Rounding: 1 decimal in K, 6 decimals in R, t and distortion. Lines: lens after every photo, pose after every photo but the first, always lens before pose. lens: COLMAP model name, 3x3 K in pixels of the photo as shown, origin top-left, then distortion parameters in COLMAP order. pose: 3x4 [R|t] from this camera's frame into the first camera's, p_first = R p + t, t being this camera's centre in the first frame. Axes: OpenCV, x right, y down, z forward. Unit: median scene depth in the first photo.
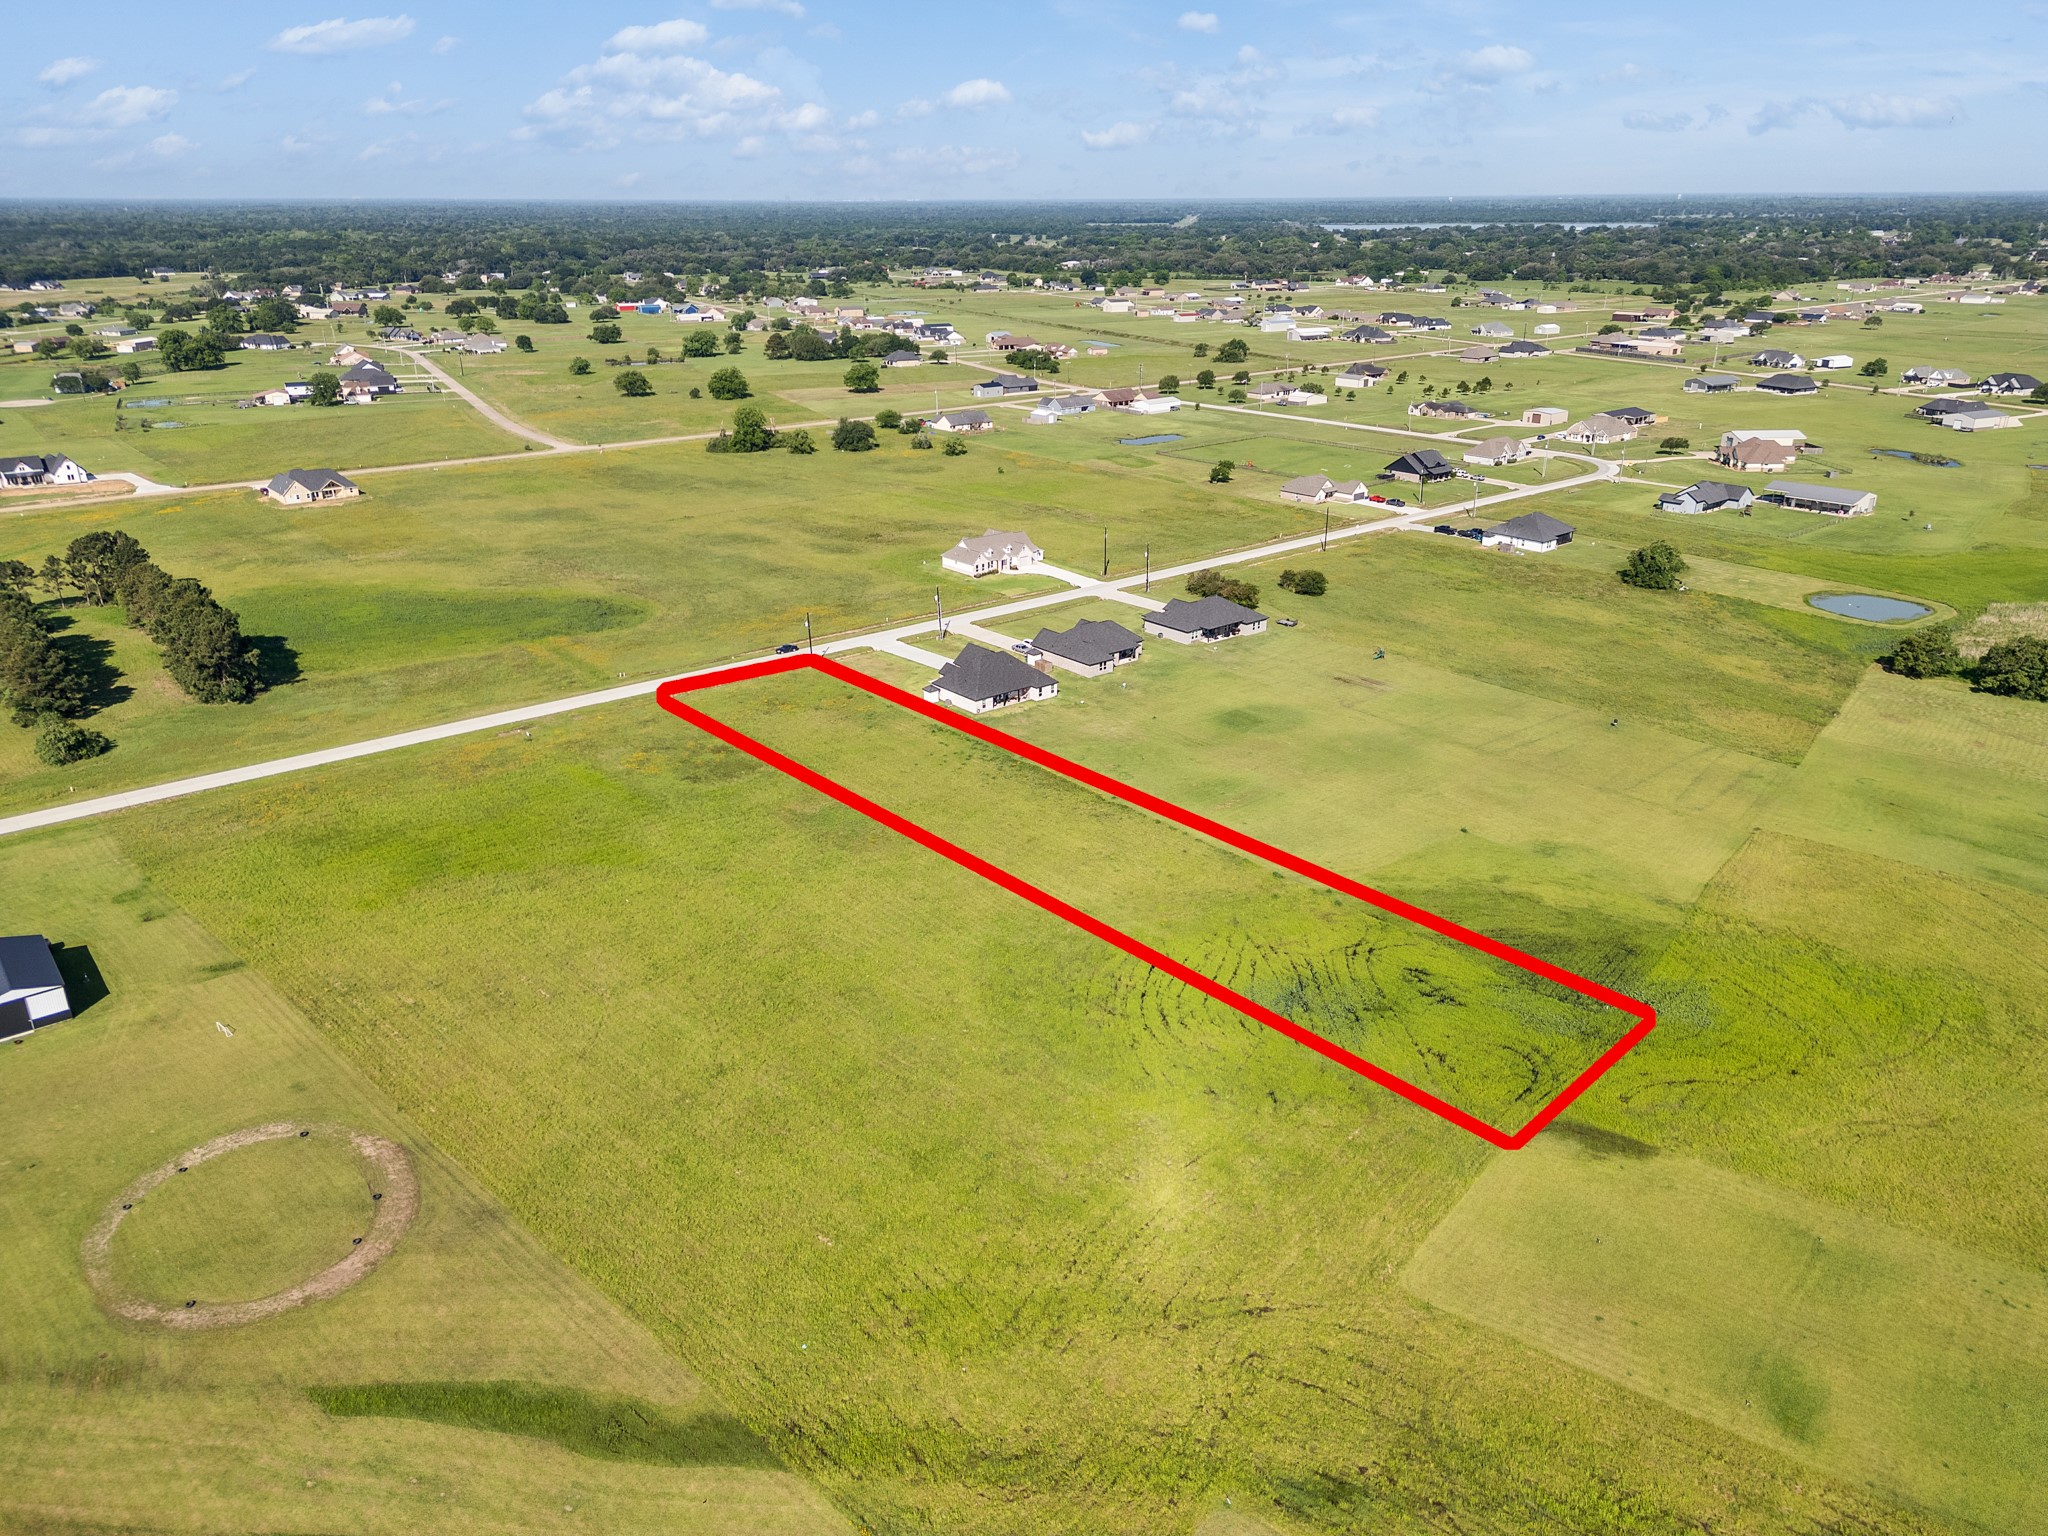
lens RADIAL K [[1423.6, 0, 1029.1], [0, 1423.6, 777.4], [0, 0, 1]] dist [0.078873, -0.082043]
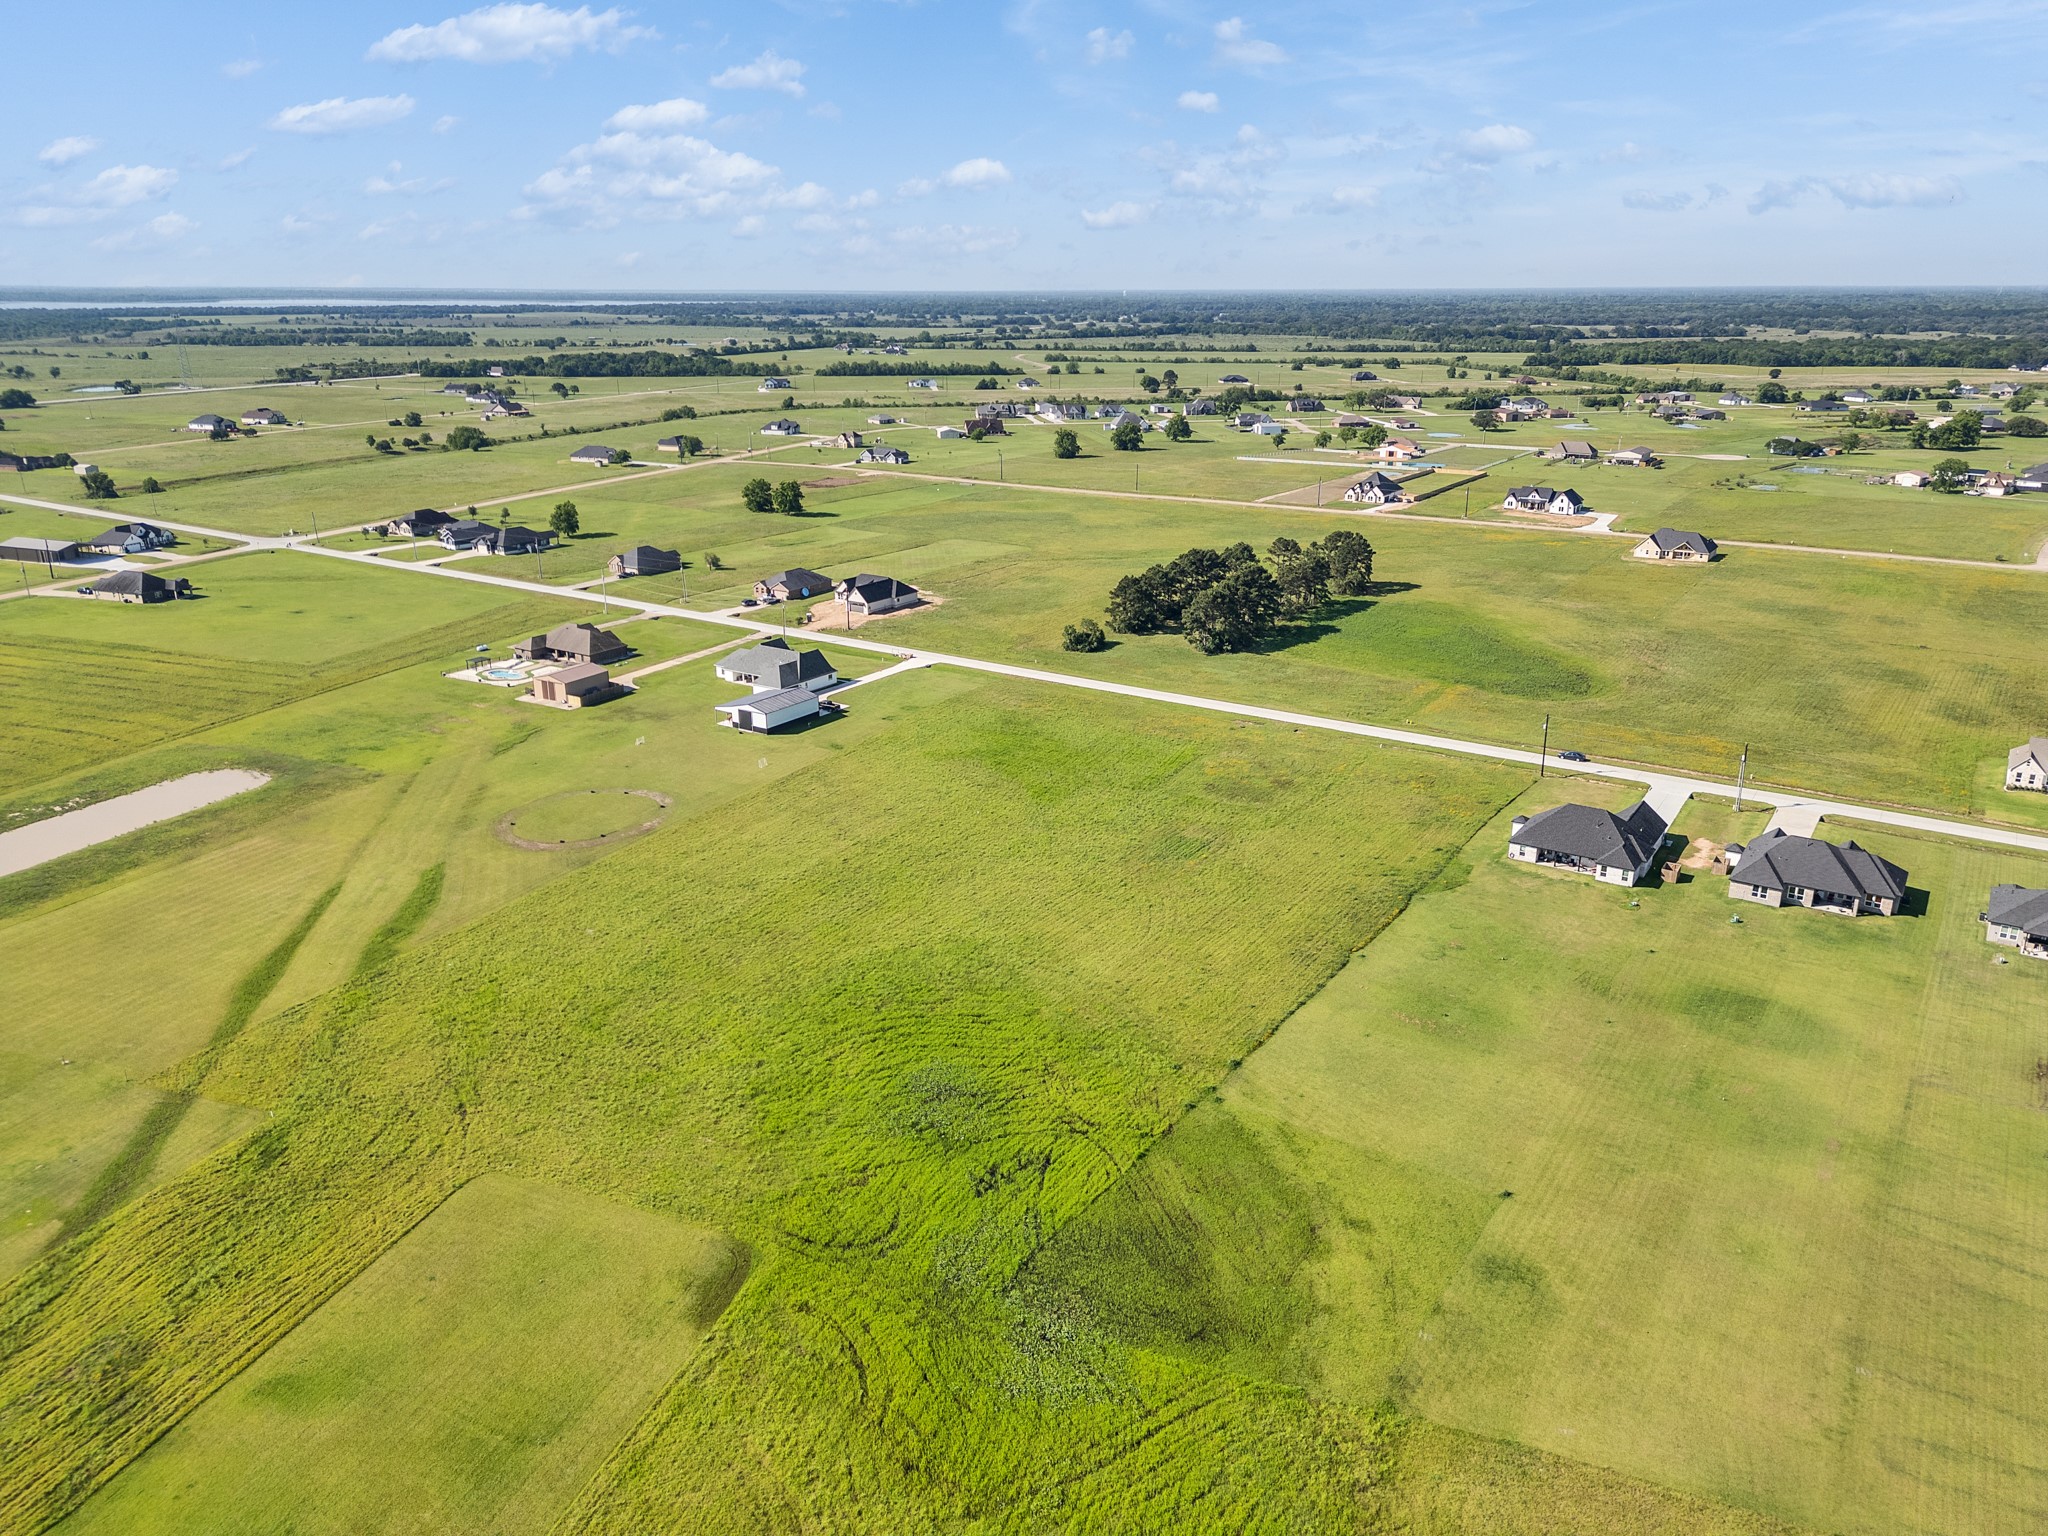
lens RADIAL K [[1423.6, 0, 1029.1], [0, 1423.6, 777.4], [0, 0, 1]] dist [0.078873, -0.082043]
pose [[0.286761, 0.313393, -0.905292, 0.549575], [-0.360208, 0.910908, 0.201238, -0.135310], [0.887704, 0.268386, 0.374100, 0.357412]]
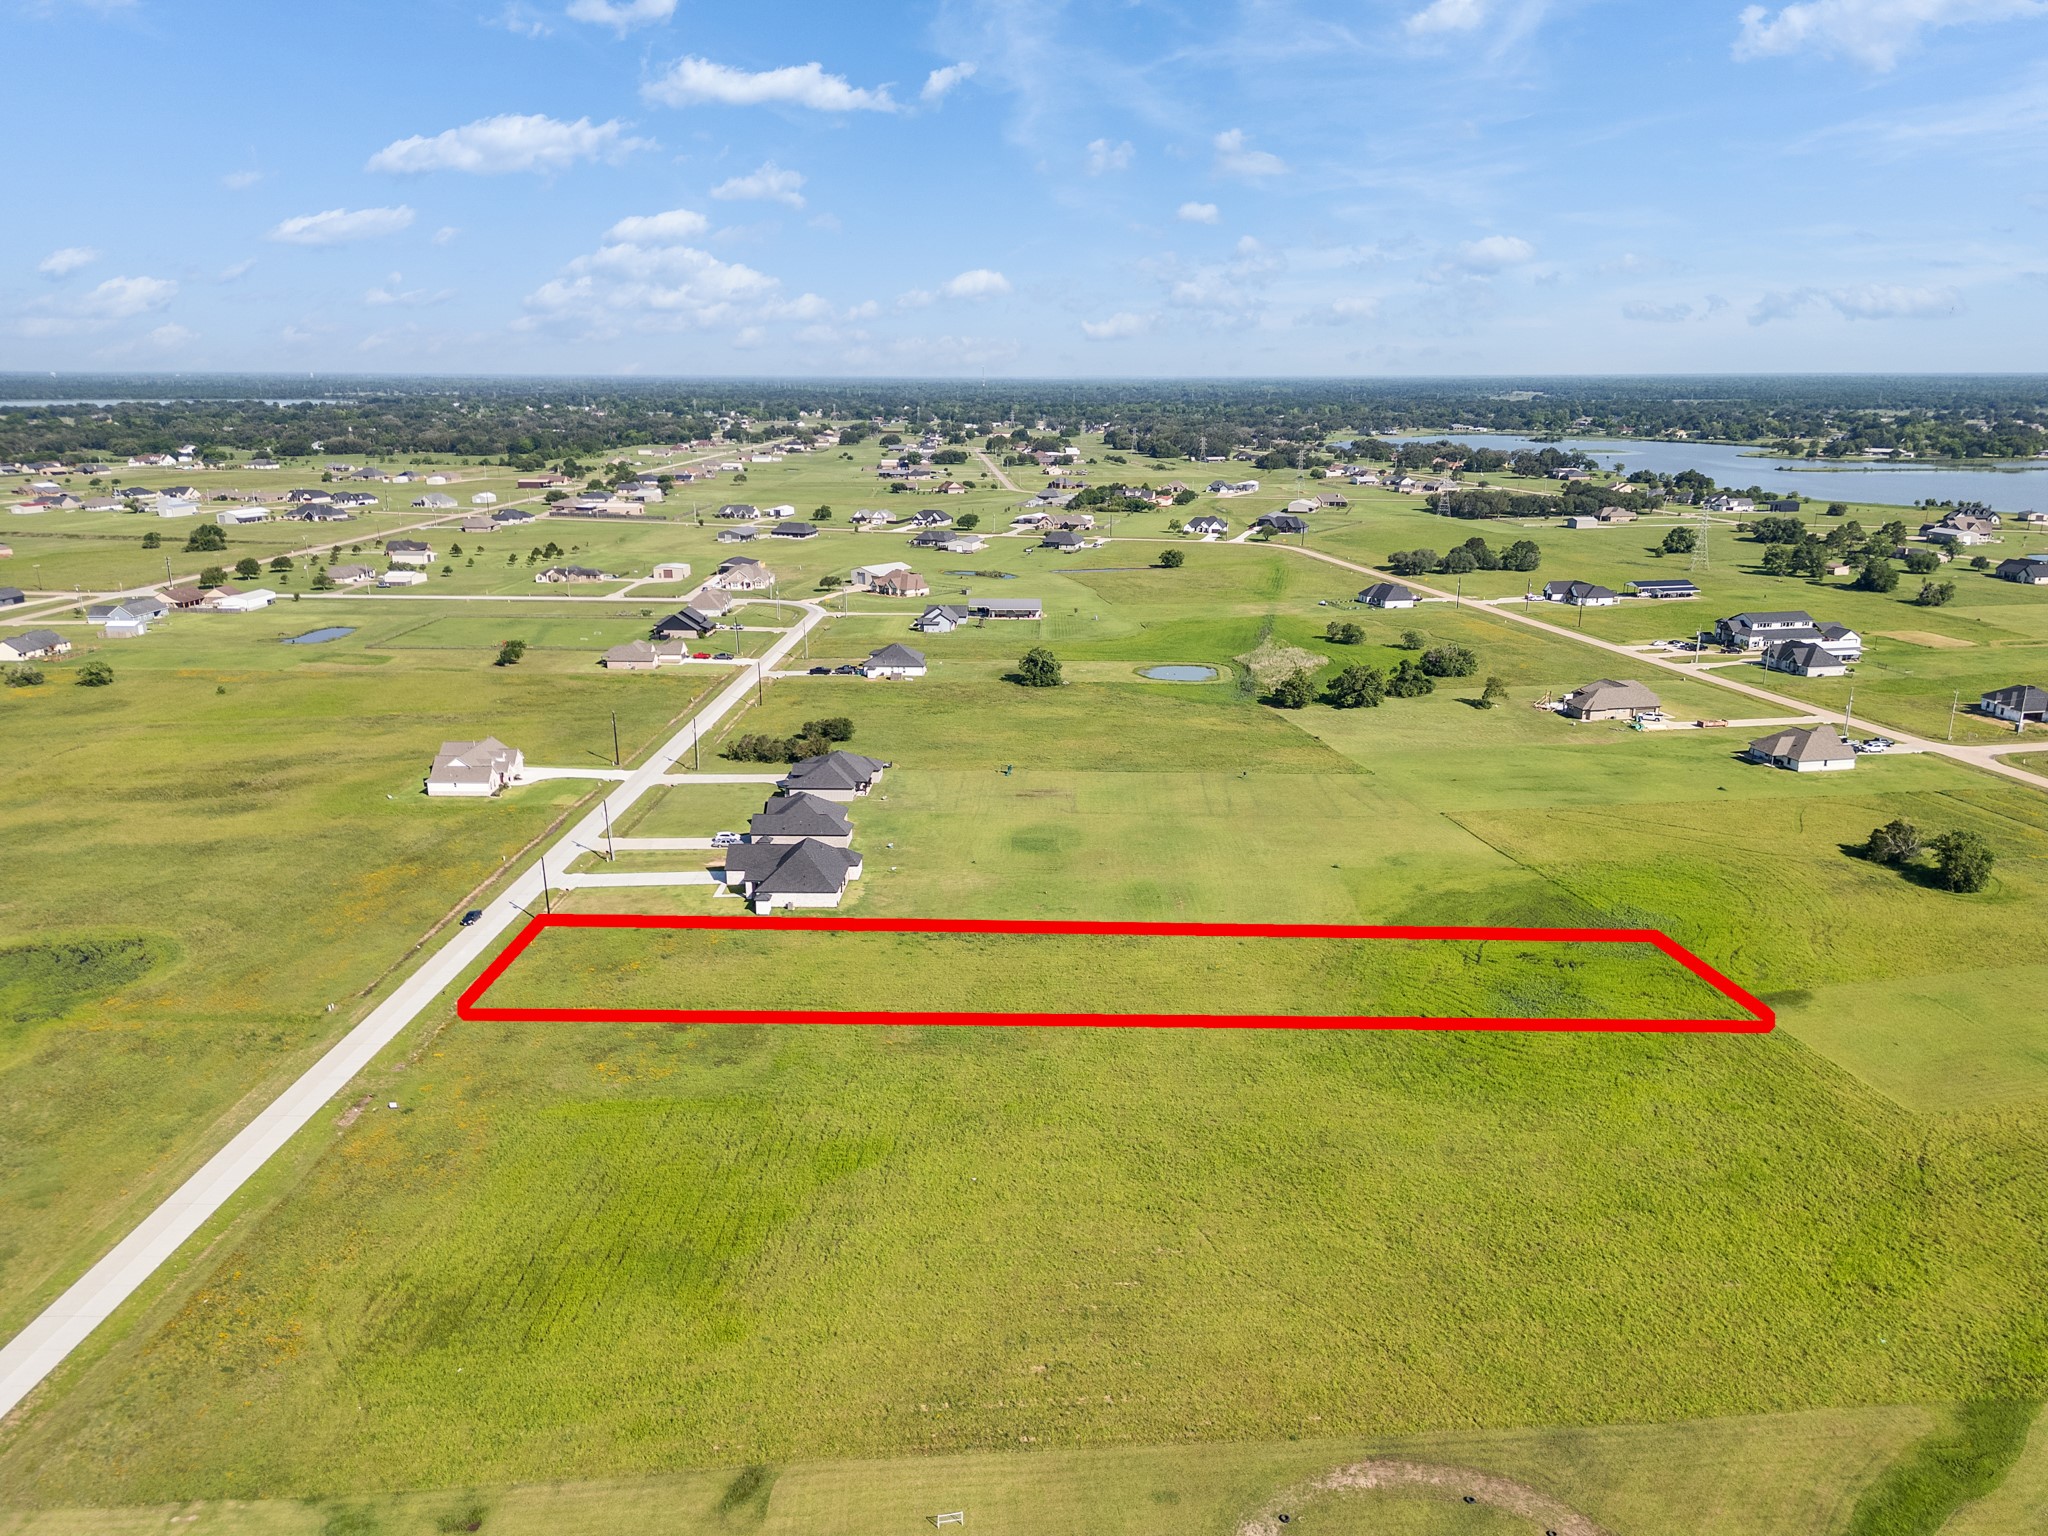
lens RADIAL K [[1423.6, 0, 1029.1], [0, 1423.6, 777.4], [0, 0, 1]] dist [0.078873, -0.082043]
pose [[0.659624, -0.200498, 0.724359, -0.514243], [0.279098, 0.960192, 0.011619, -0.086386], [-0.697854, 0.194504, 0.689325, 0.234394]]
